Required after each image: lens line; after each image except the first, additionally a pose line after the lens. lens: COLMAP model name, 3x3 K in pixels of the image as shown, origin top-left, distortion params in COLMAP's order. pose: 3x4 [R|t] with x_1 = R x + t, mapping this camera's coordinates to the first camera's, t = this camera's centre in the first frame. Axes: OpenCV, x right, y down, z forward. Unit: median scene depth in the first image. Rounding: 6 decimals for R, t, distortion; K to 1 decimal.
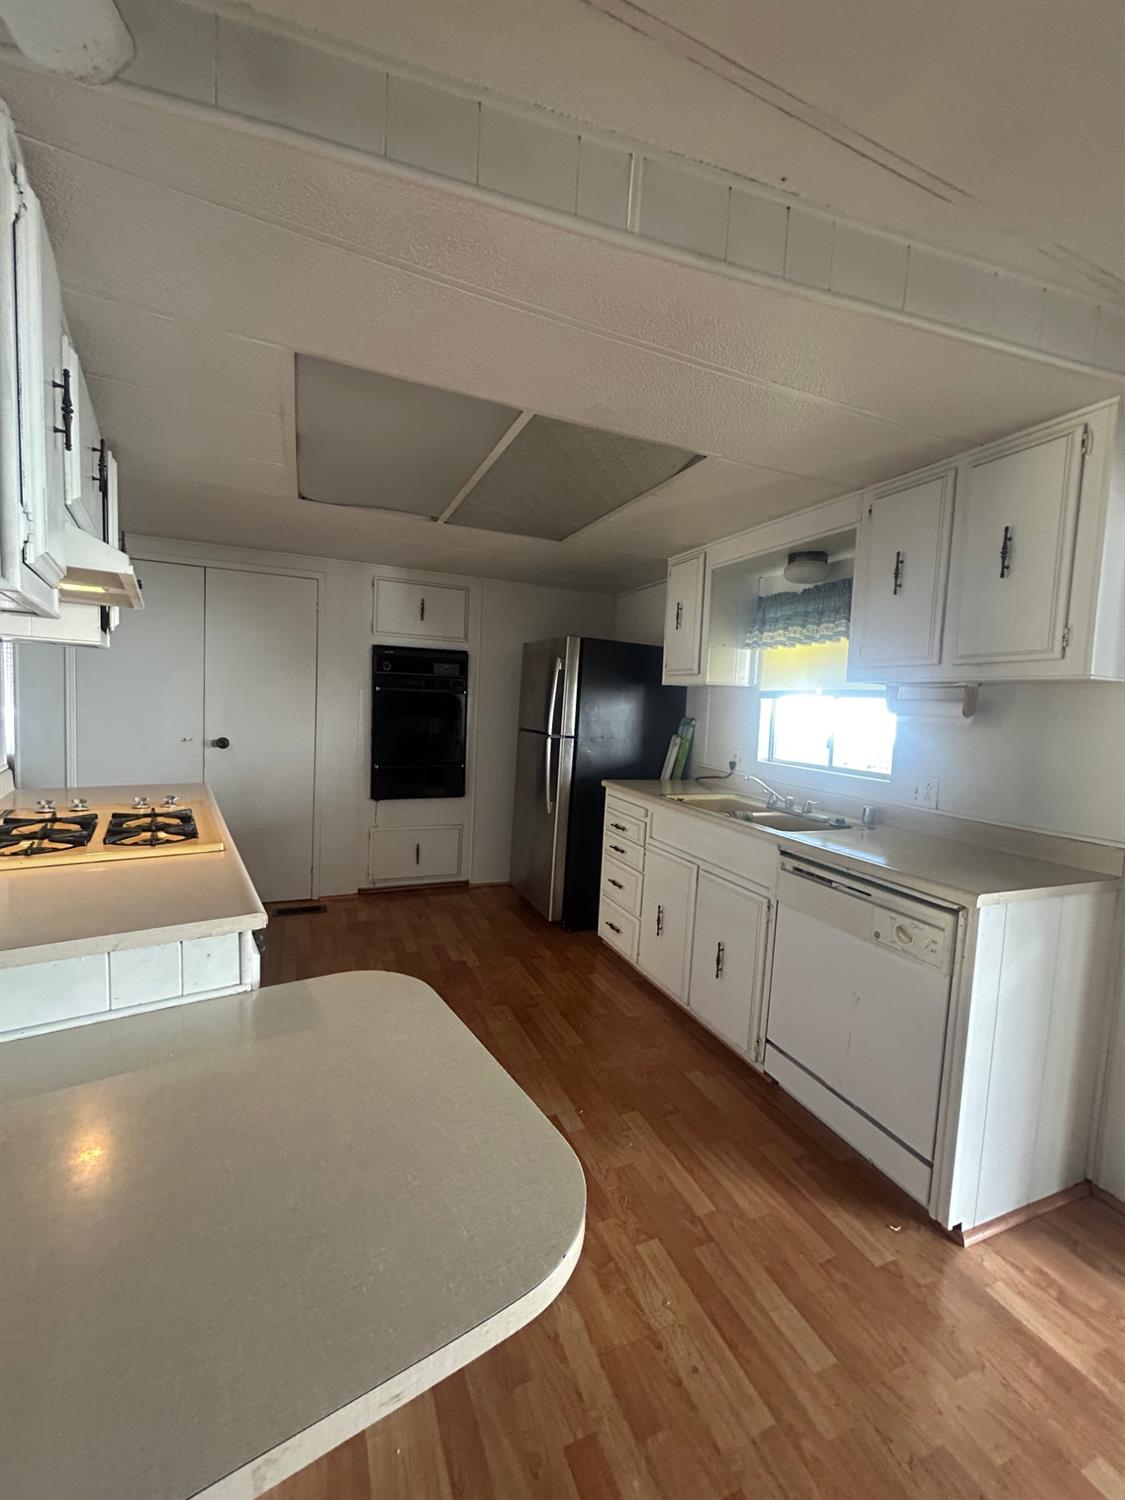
lens RADIAL K [[604.4, 0, 557.7], [0, 604.4, 751.0], [0, 0, 1]] dist [0.004366, -0.000525]
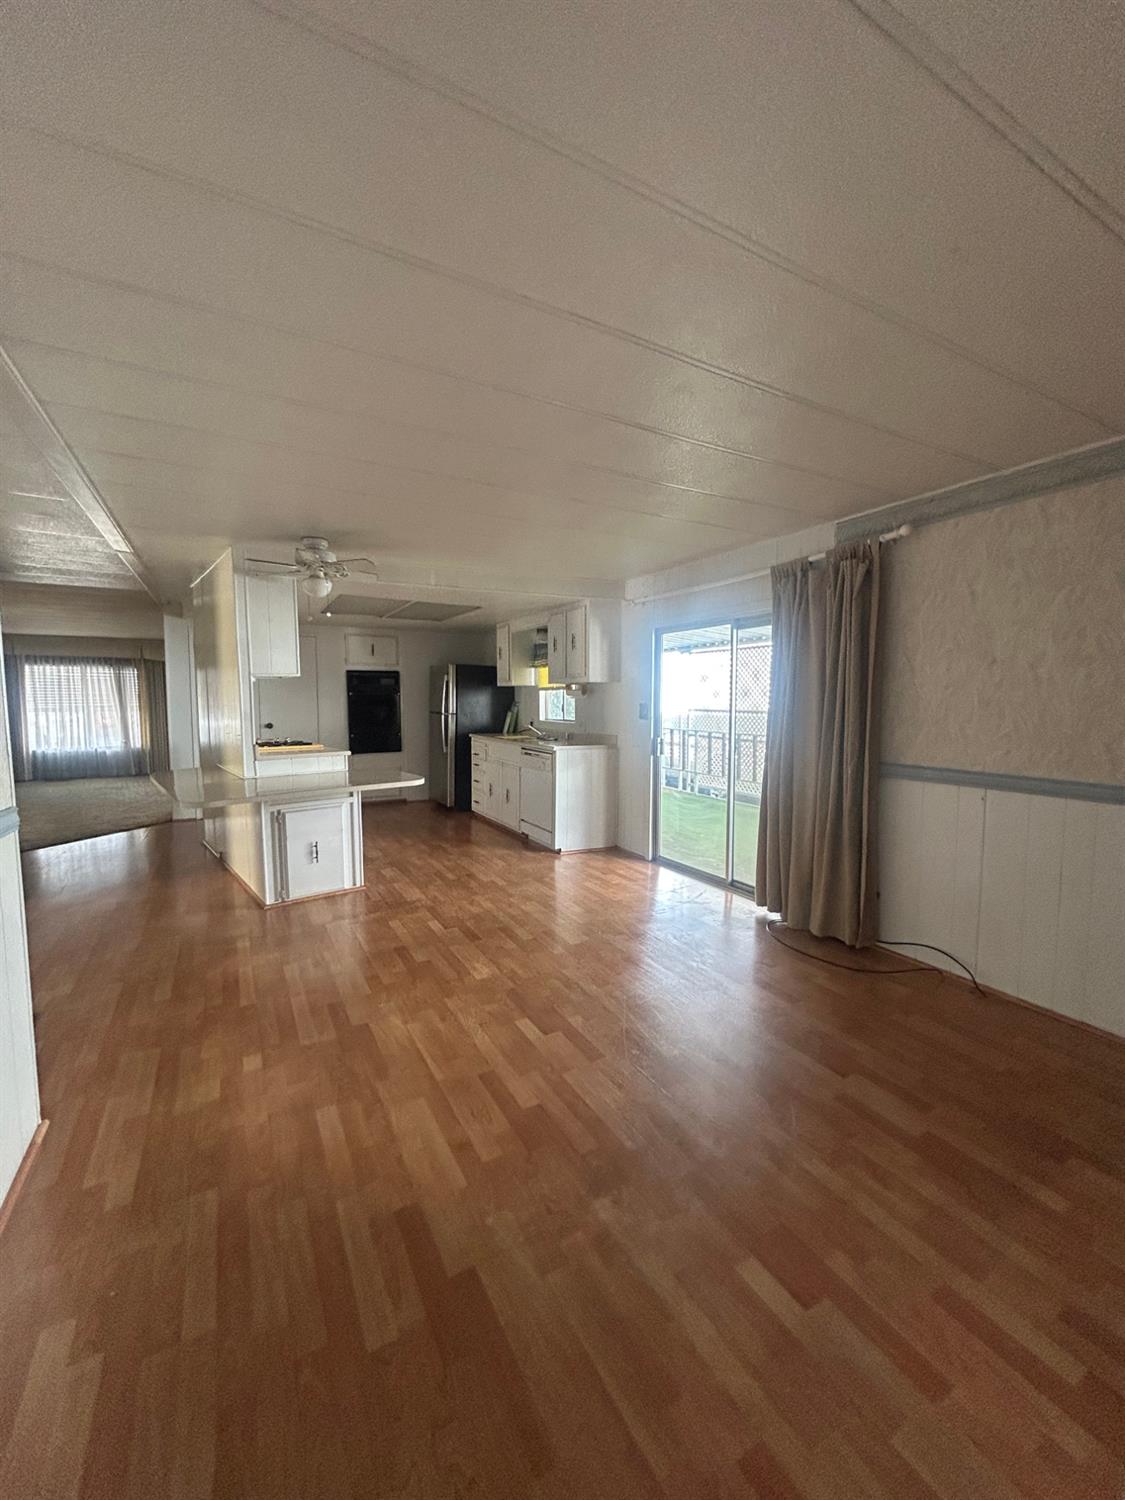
lens RADIAL K [[604.4, 0, 568.7], [0, 604.4, 750.7], [0, 0, 1]] dist [0.004366, -0.000525]
pose [[0.992027, -0.052570, 0.114539, 0.164697], [0.051775, 0.998610, 0.009912, 0.099954], [-0.114901, -0.003903, 0.993369, -1.047222]]
